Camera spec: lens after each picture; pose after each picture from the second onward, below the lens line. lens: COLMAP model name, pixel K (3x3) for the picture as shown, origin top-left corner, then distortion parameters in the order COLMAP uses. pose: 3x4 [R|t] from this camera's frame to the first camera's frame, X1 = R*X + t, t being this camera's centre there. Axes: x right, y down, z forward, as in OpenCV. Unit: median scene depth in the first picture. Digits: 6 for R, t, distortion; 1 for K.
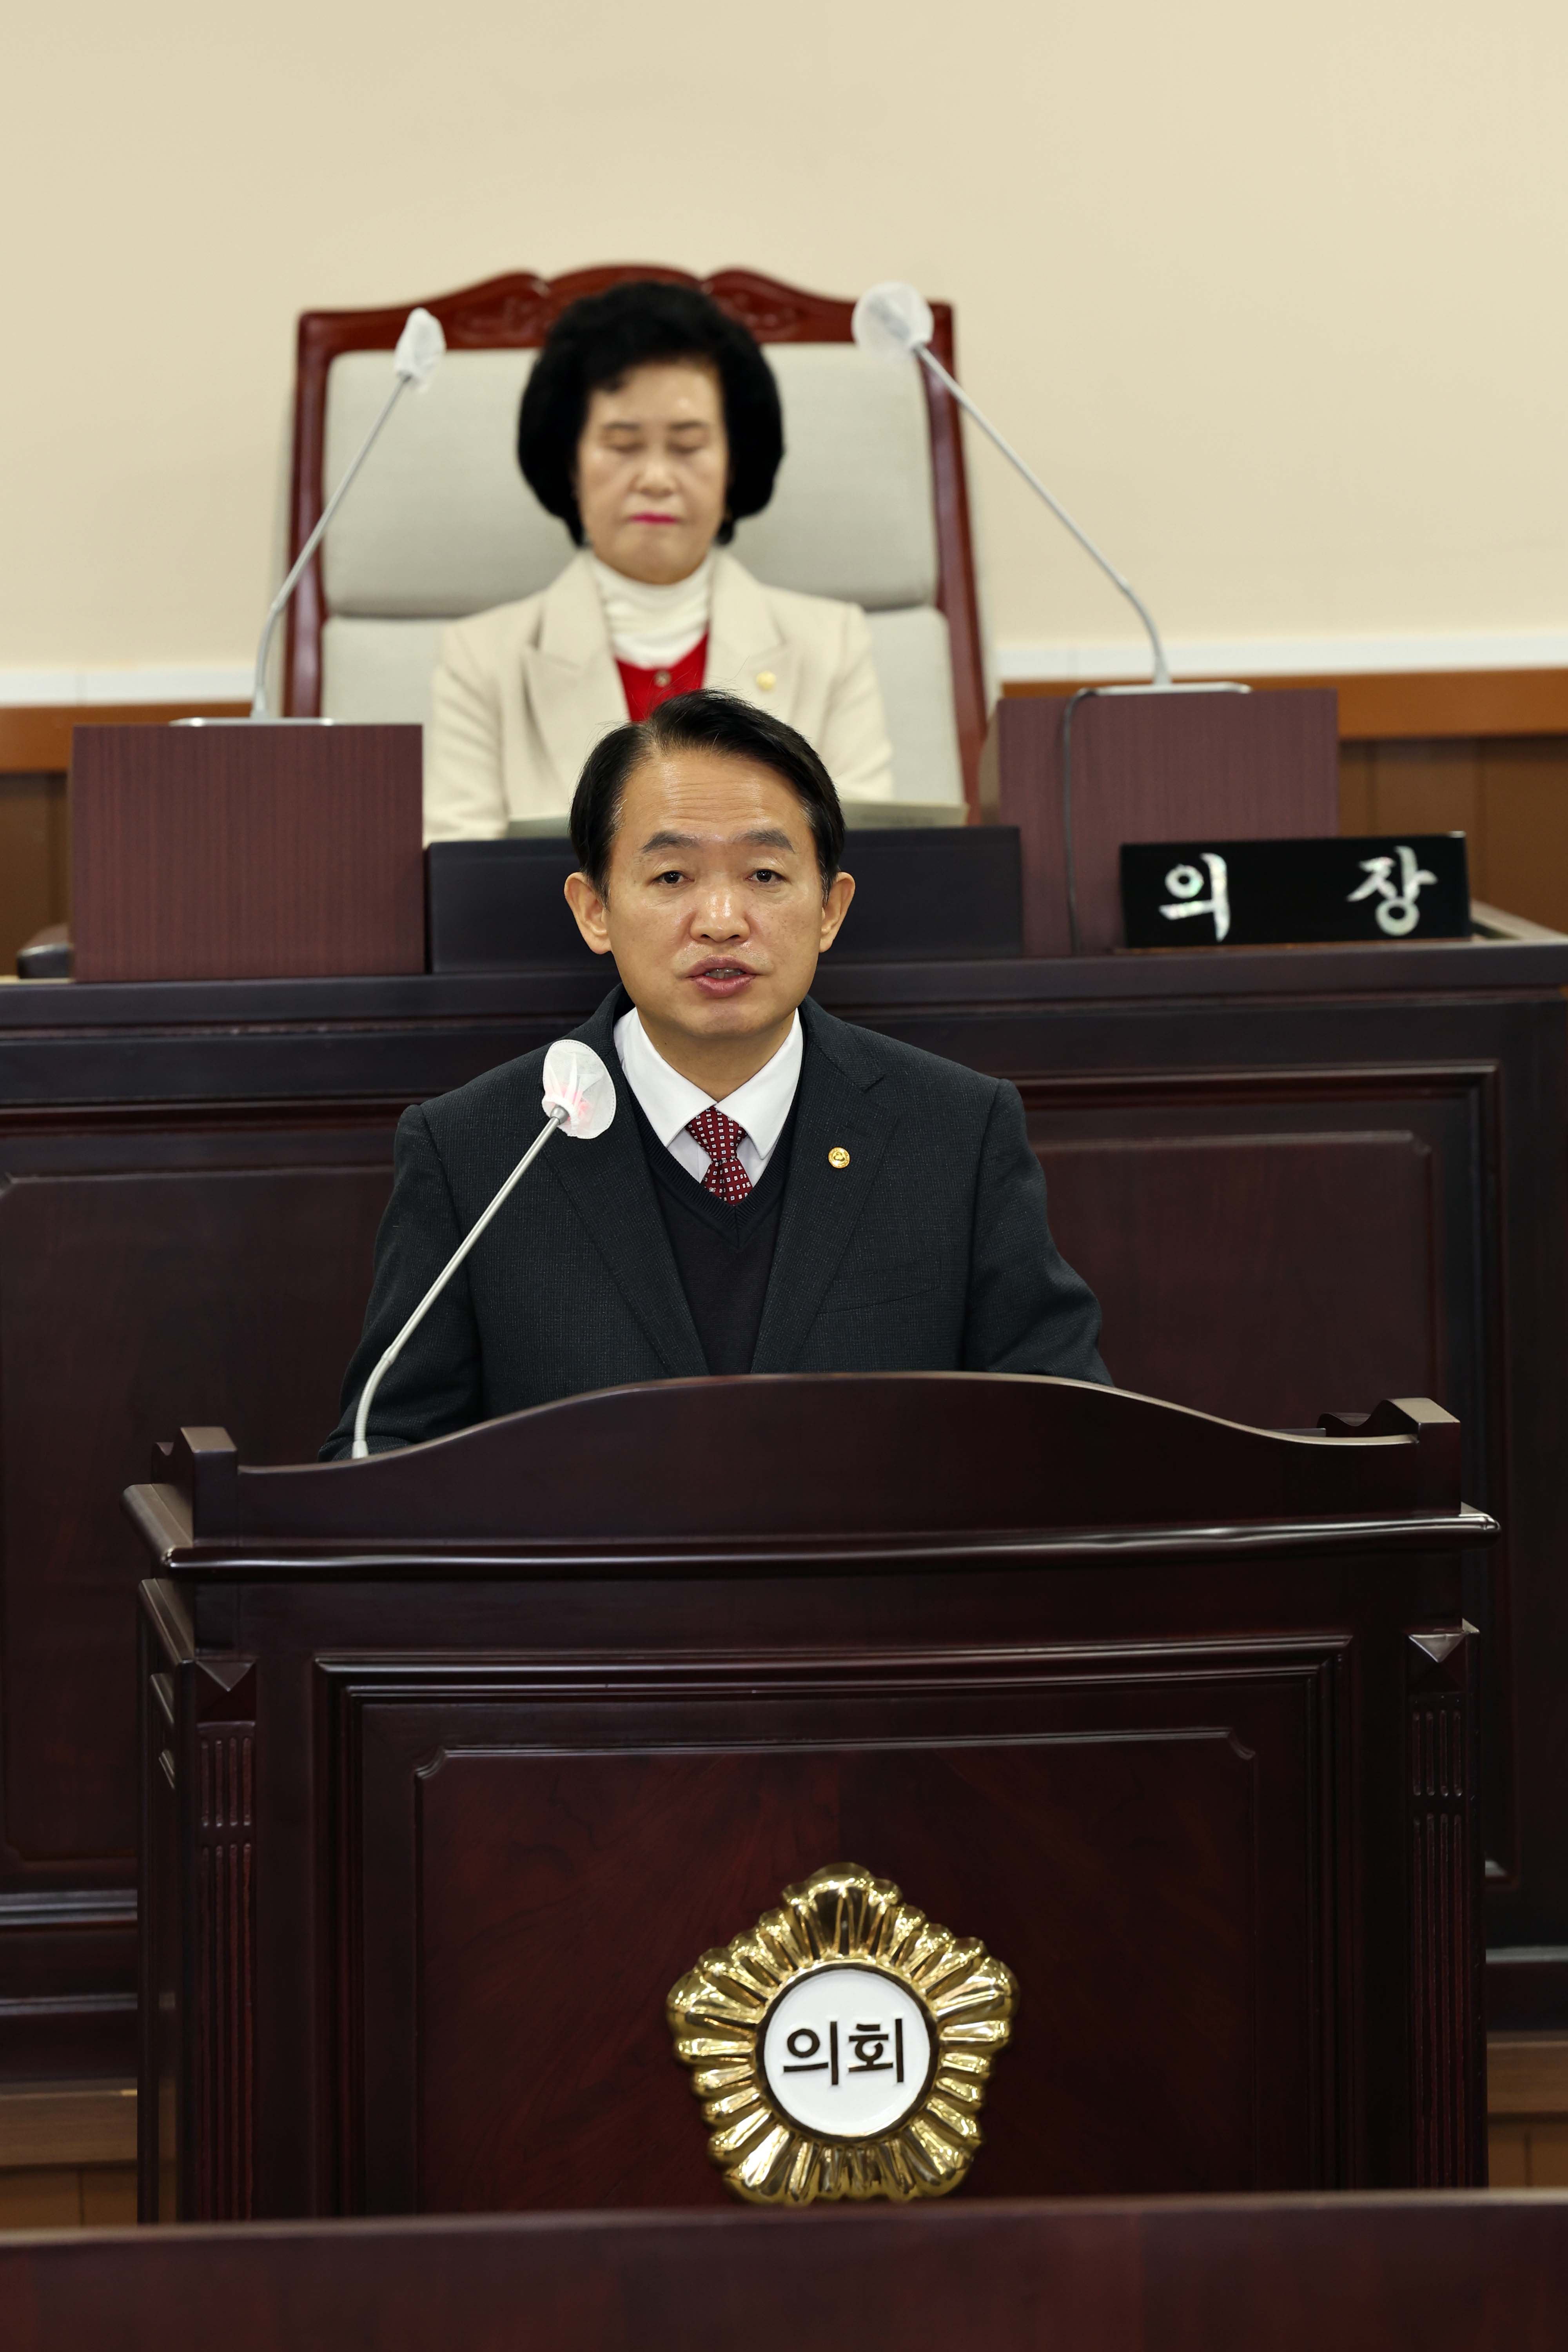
lens RADIAL K [[12573.6, 0, 777.7], [0, 12573.6, 1158.0], [0, 0, 1]] dist [0.679733, 0.000000]
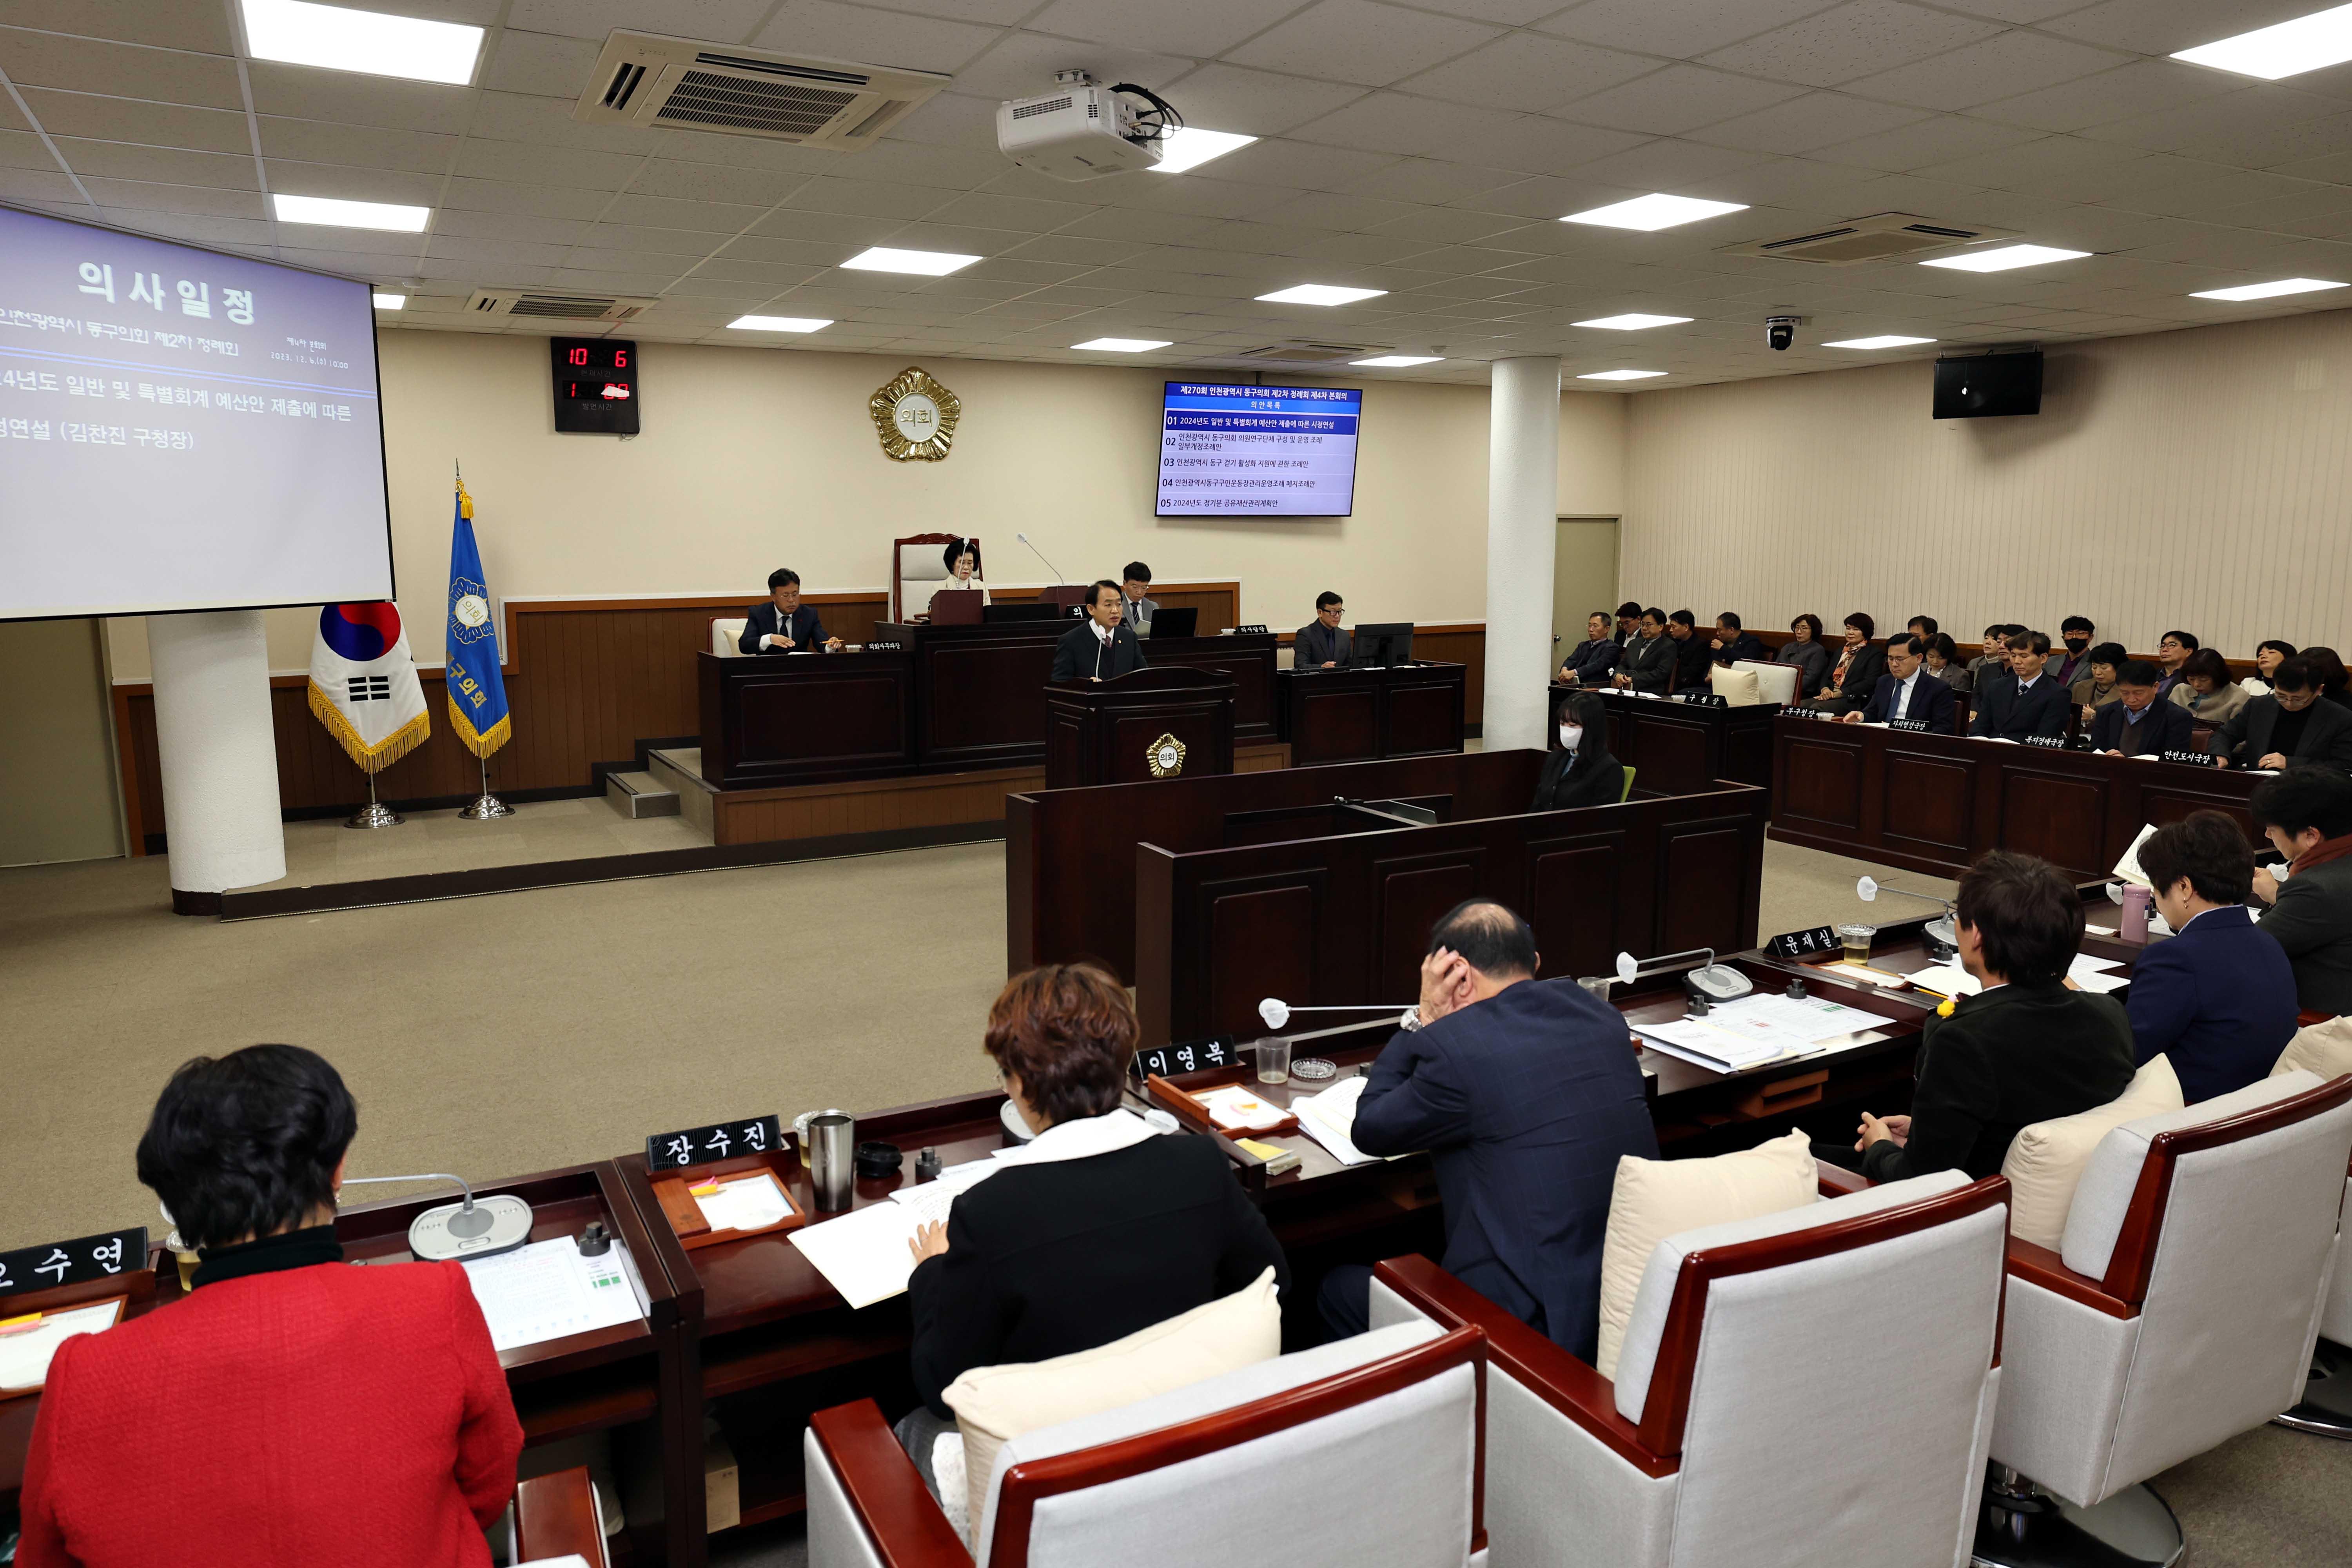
lens RADIAL K [[1506.7, 0, 1159.3], [0, 1506.7, 745.2], [0, 0, 1]] dist [-0.024698, 0.012904]
pose [[0.911044, -0.044721, 0.409877, -0.351543], [0.025567, 0.998315, 0.052096, 0.015774], [-0.411516, -0.036982, 0.910652, 0.169528]]
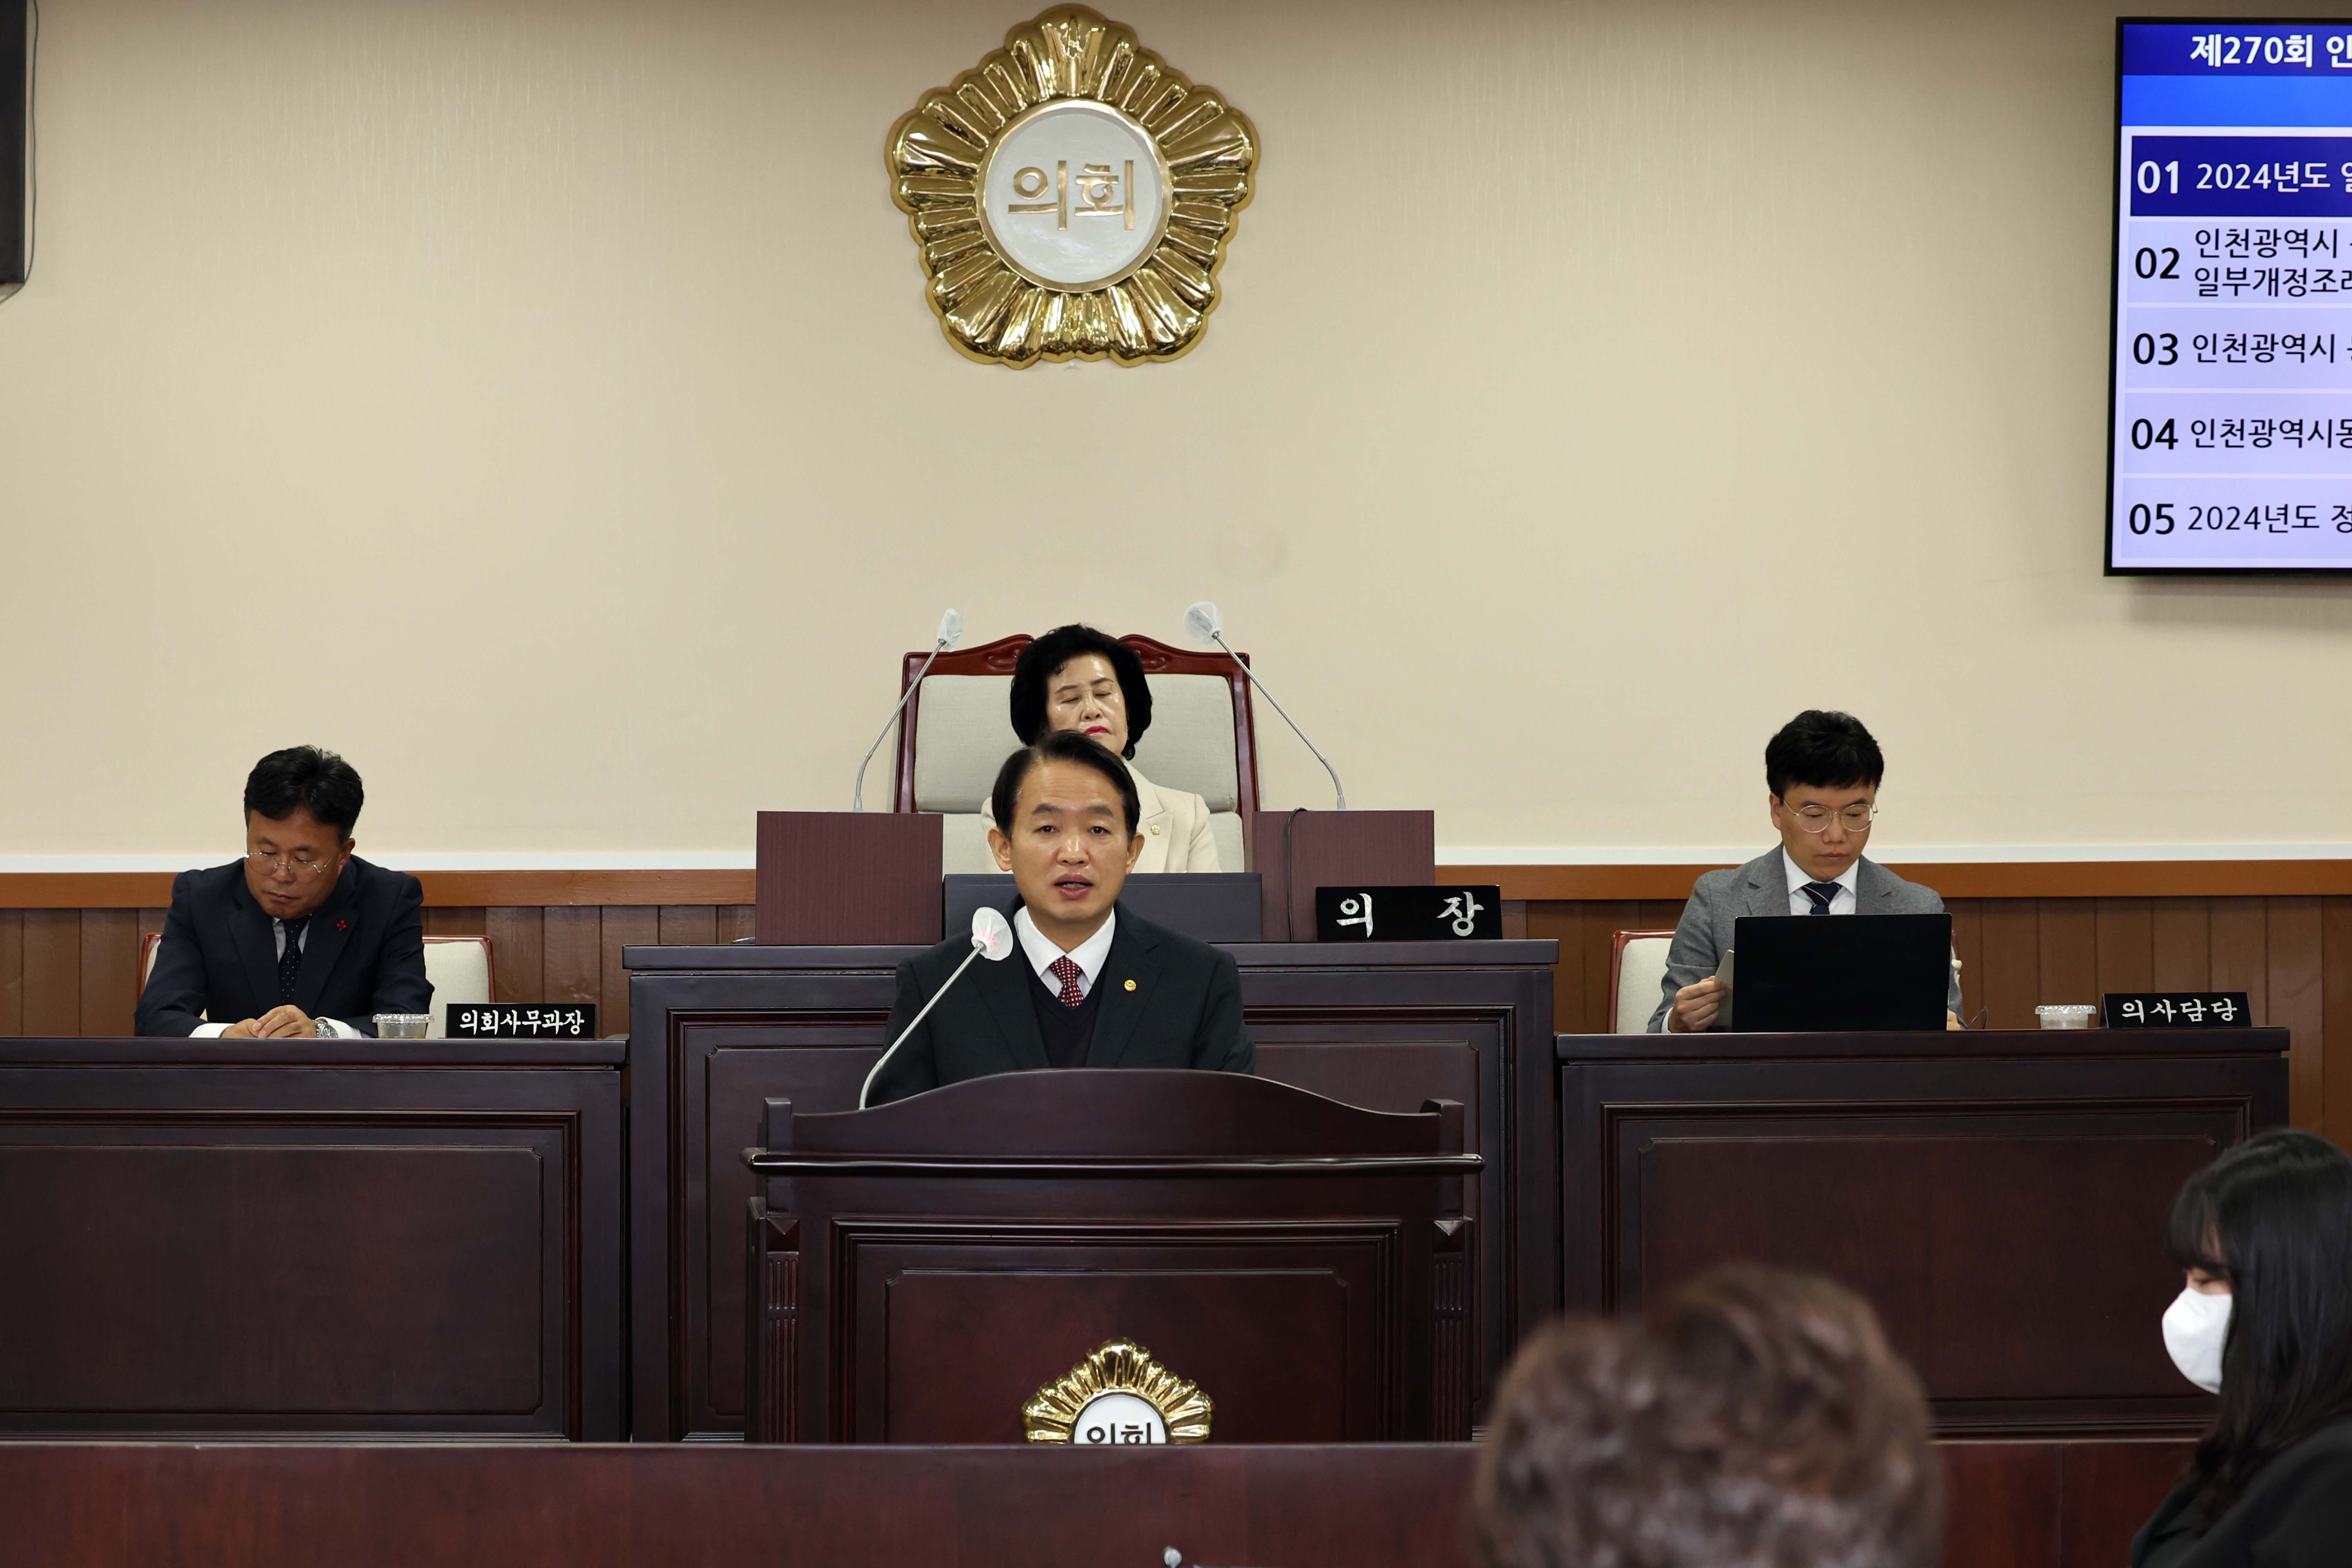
lens RADIAL K [[6202.5, 0, 1030.5], [0, 6202.5, 888.9], [0, 0, 1]] dist [-0.199632, 0.000000]
pose [[0.999030, 0.014870, -0.041447, 0.027072], [-0.018461, 0.995979, -0.087665, 0.066730], [0.039976, 0.088345, 0.995287, 0.096601]]
